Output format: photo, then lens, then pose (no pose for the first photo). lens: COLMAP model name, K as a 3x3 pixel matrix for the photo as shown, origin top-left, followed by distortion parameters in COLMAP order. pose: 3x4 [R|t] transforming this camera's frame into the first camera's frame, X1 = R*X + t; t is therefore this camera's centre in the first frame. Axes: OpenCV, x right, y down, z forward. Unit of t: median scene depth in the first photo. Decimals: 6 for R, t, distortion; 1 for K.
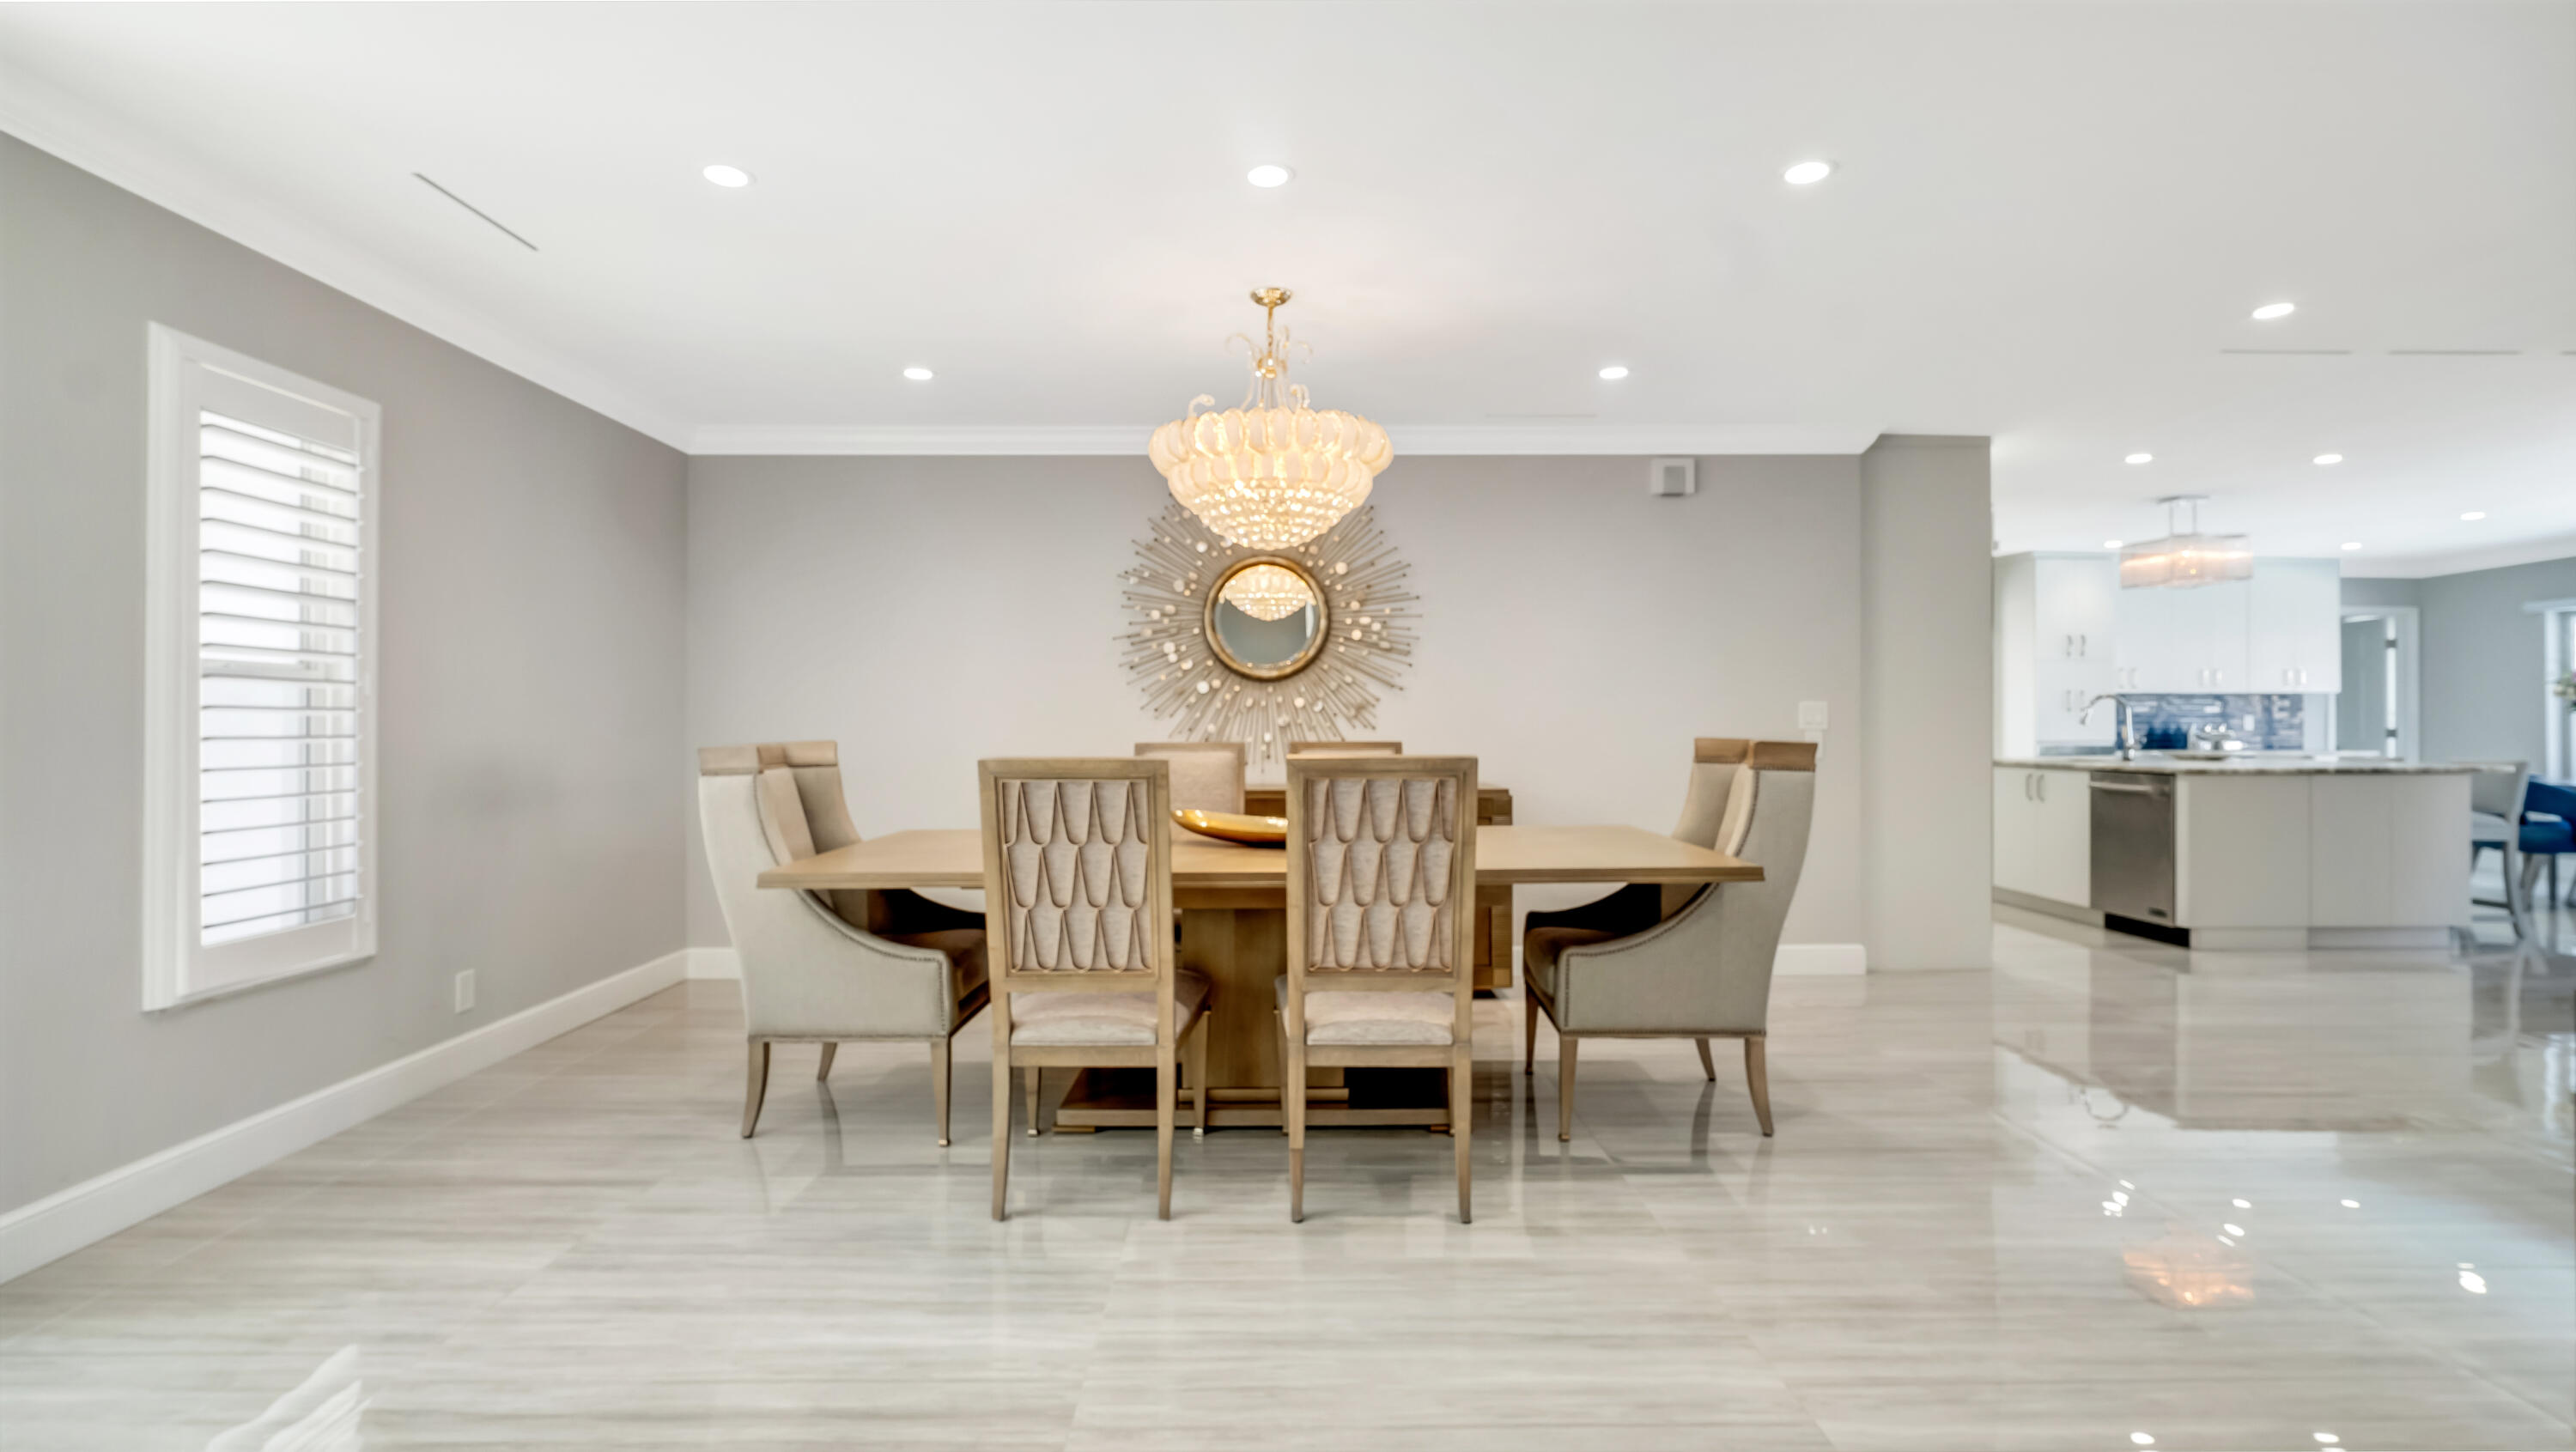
lens RADIAL K [[1189.9, 0, 1320.1], [0, 1189.9, 707.4], [0, 0, 1]] dist [-0.011091, -0.000097]
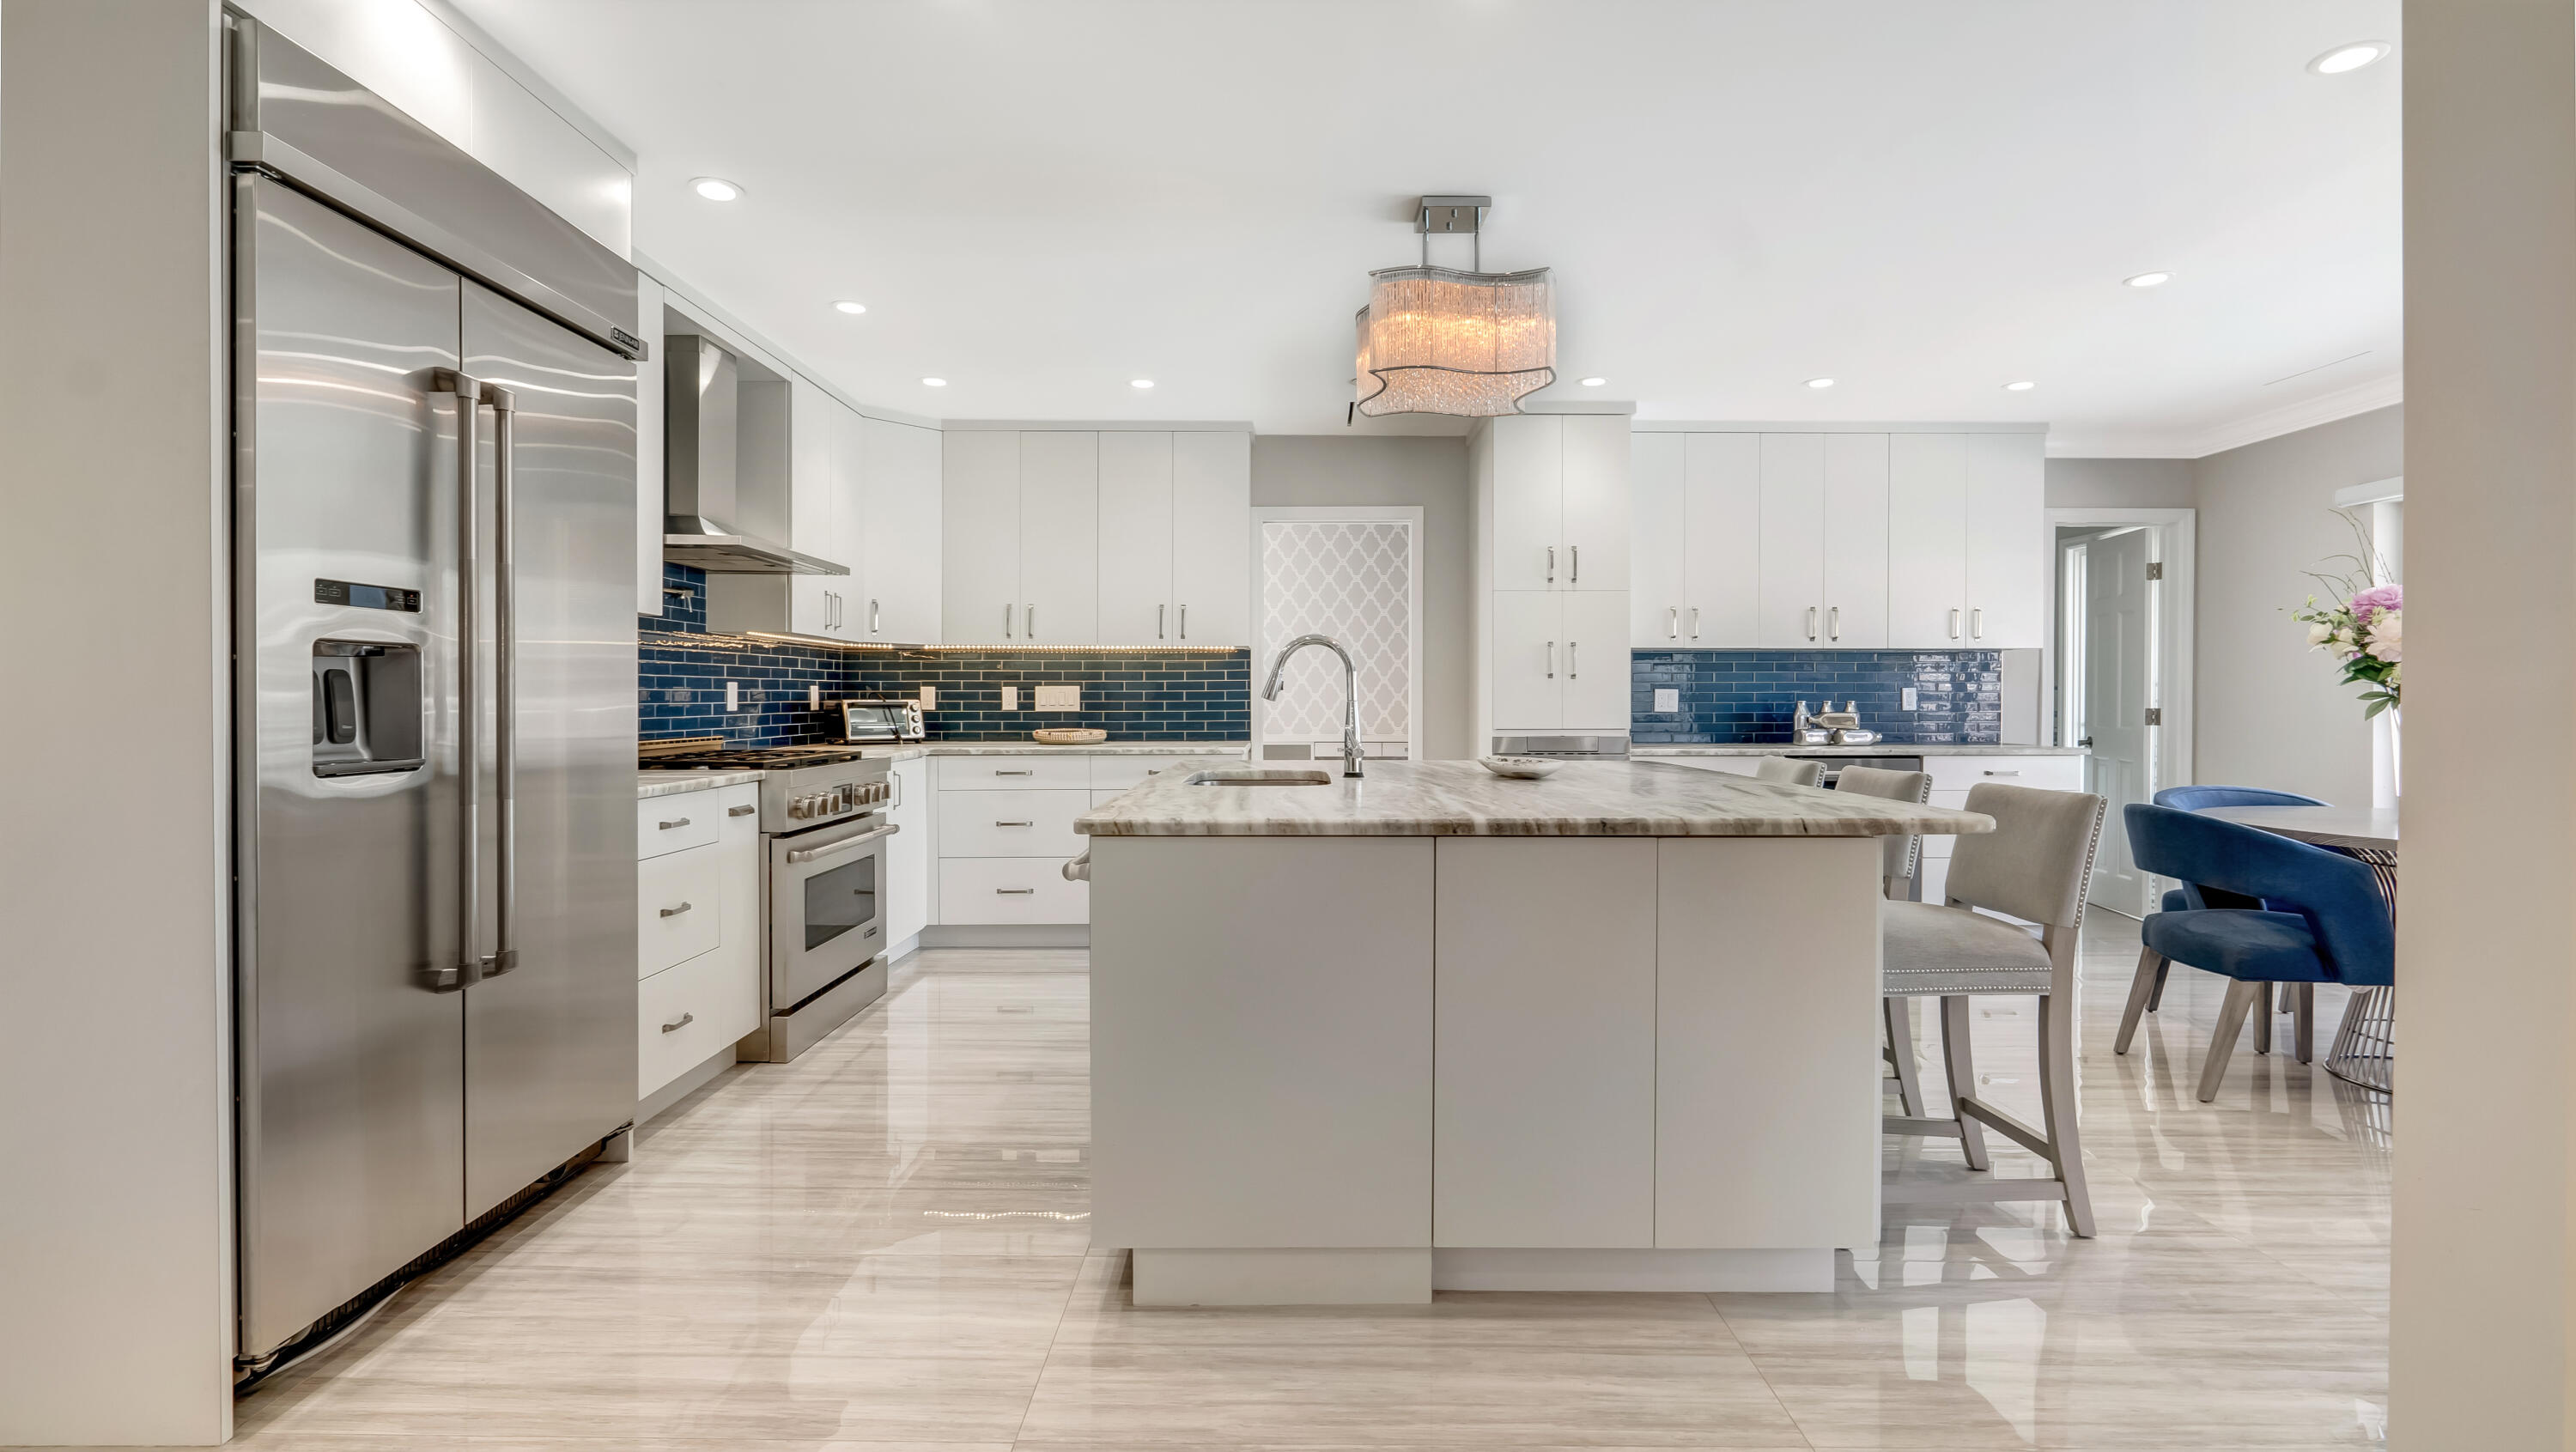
lens RADIAL K [[1185.9, 0, 1293.6], [0, 1185.9, 713.6], [0, 0, 1]] dist [-0.003717, -0.000083]
pose [[0.999786, 0.003218, -0.020441, 0.926241], [-0.002660, 0.999625, 0.027245, 0.009968], [0.020521, -0.027185, 0.999420, 0.726682]]
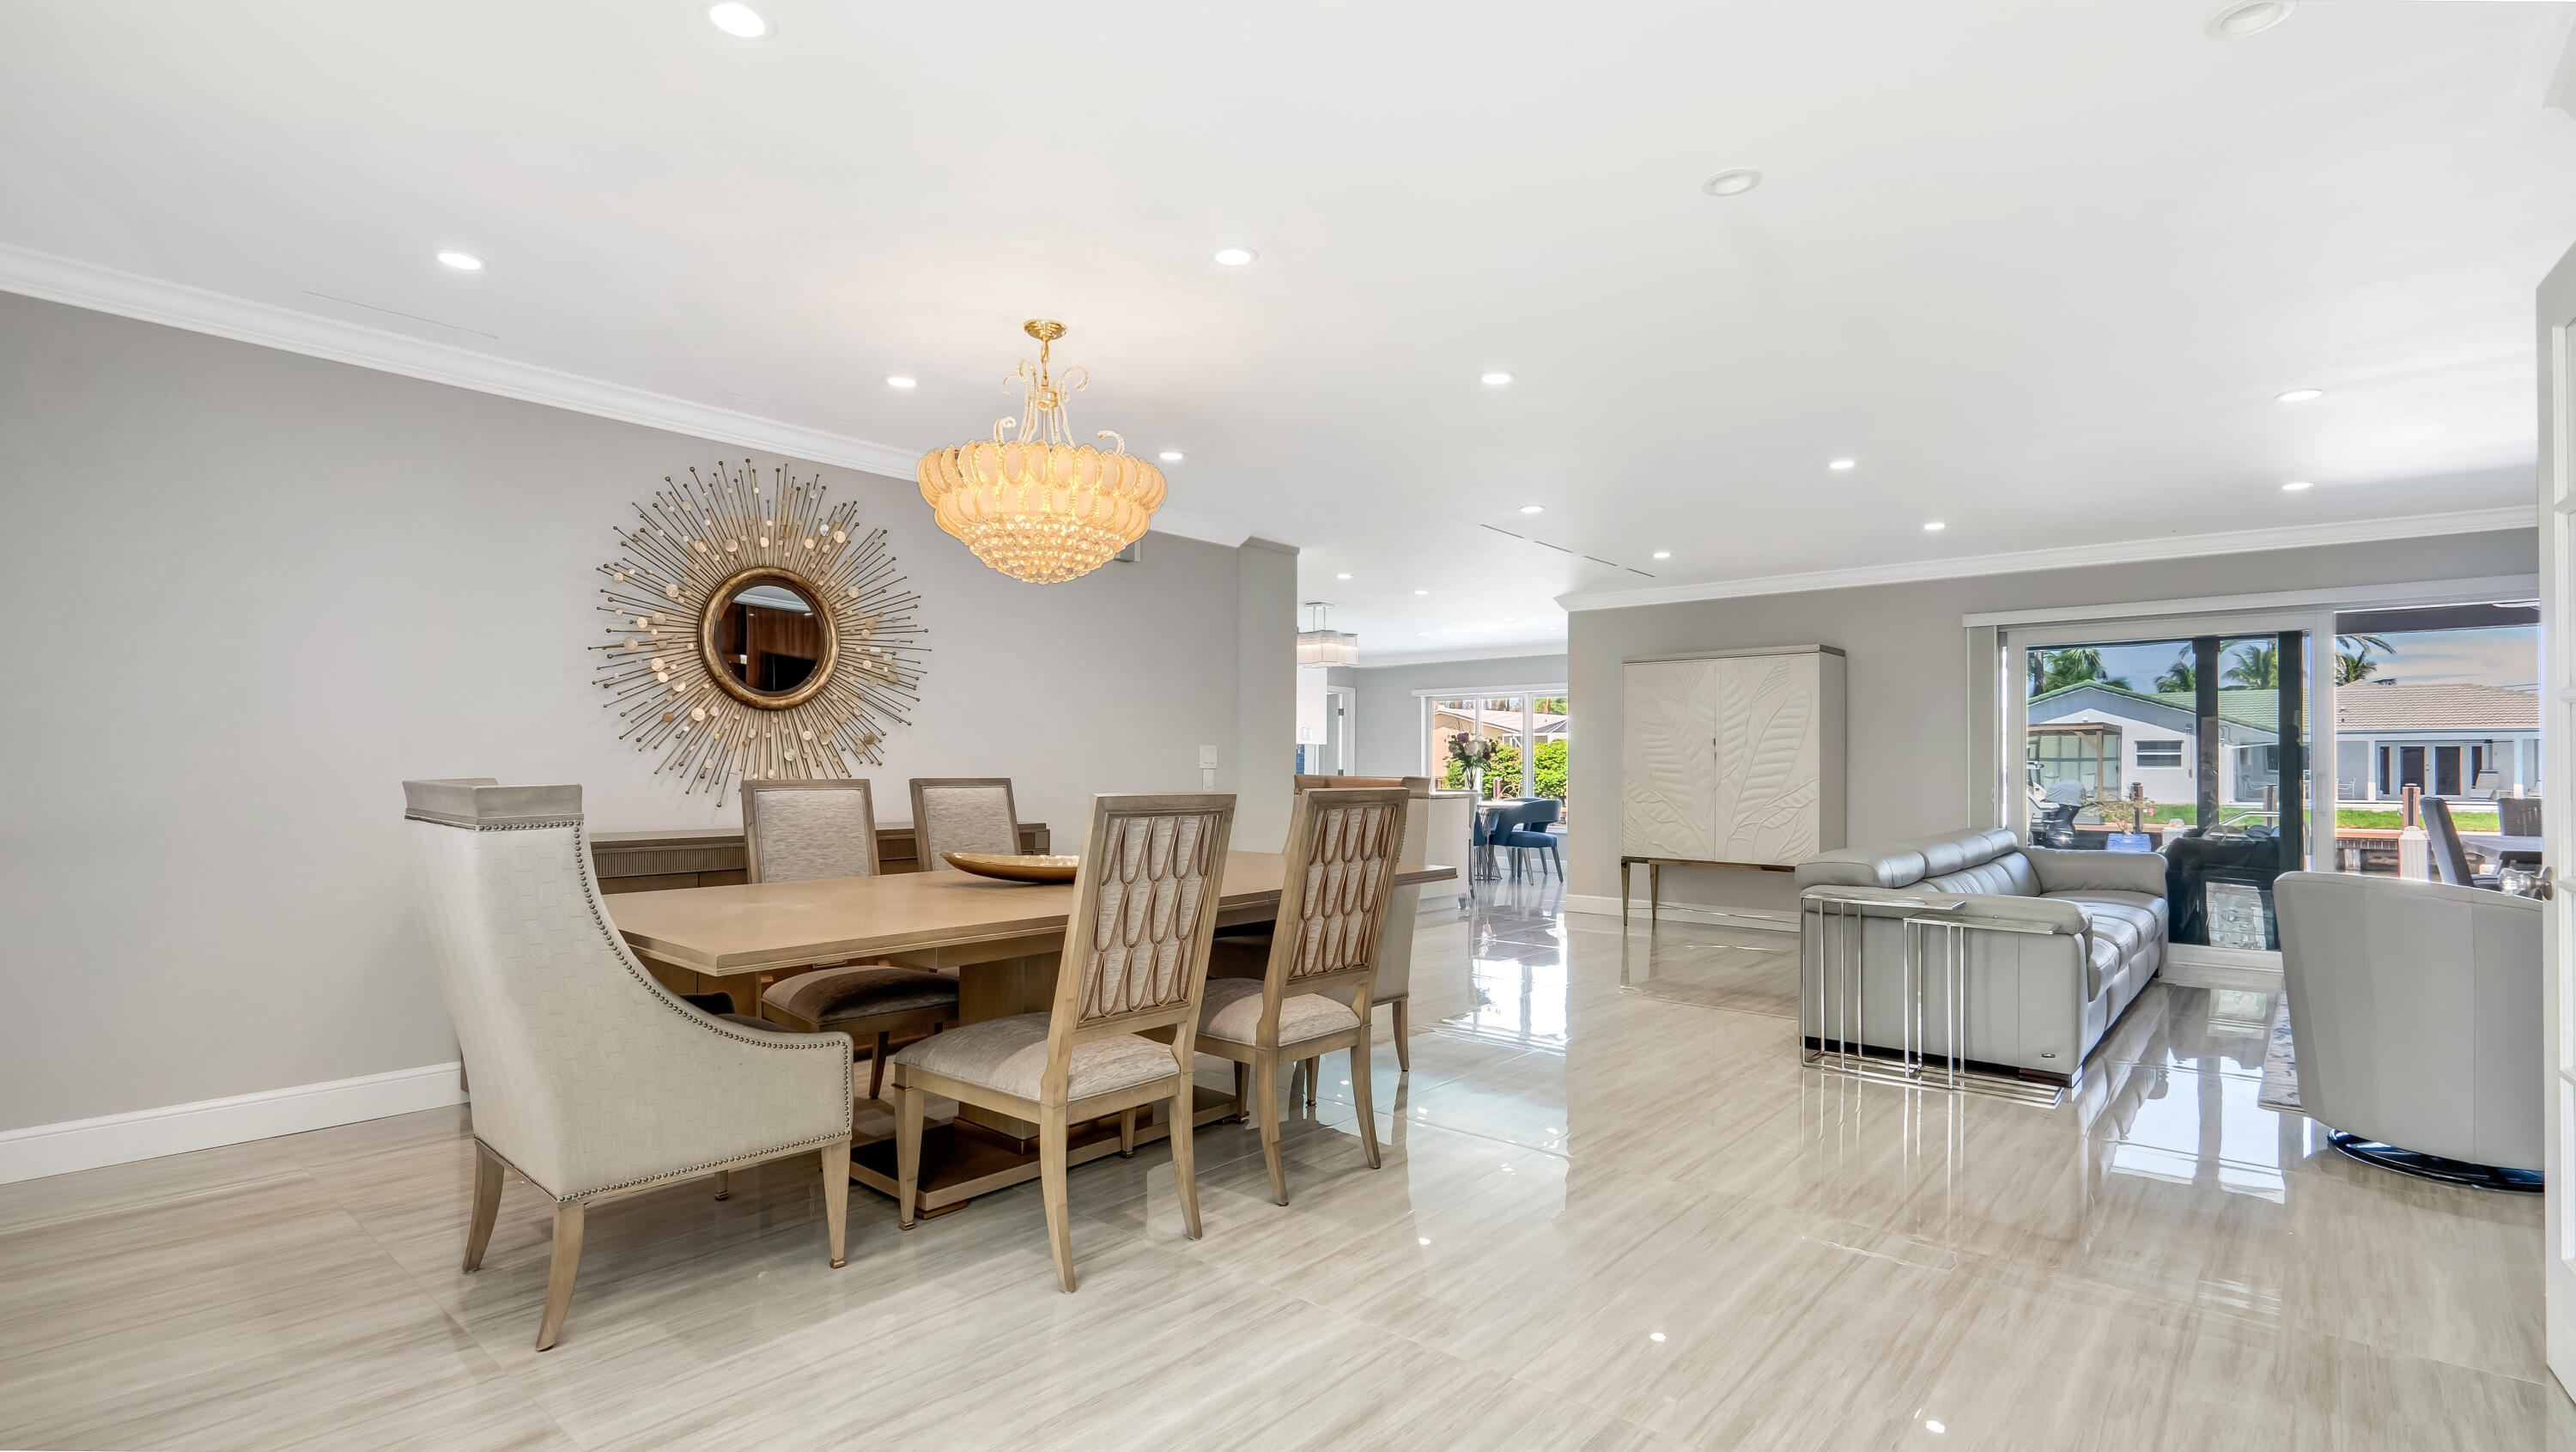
lens RADIAL K [[1202.4, 0, 1288.0], [0, 1202.4, 726.0], [0, 0, 1]] dist [0.000316, 0.000237]
pose [[0.658077, 0.031374, 0.752296, -0.461113], [-0.019100, 0.999506, -0.024976, 0.004569], [-0.752708, 0.002067, 0.658351, 0.129322]]
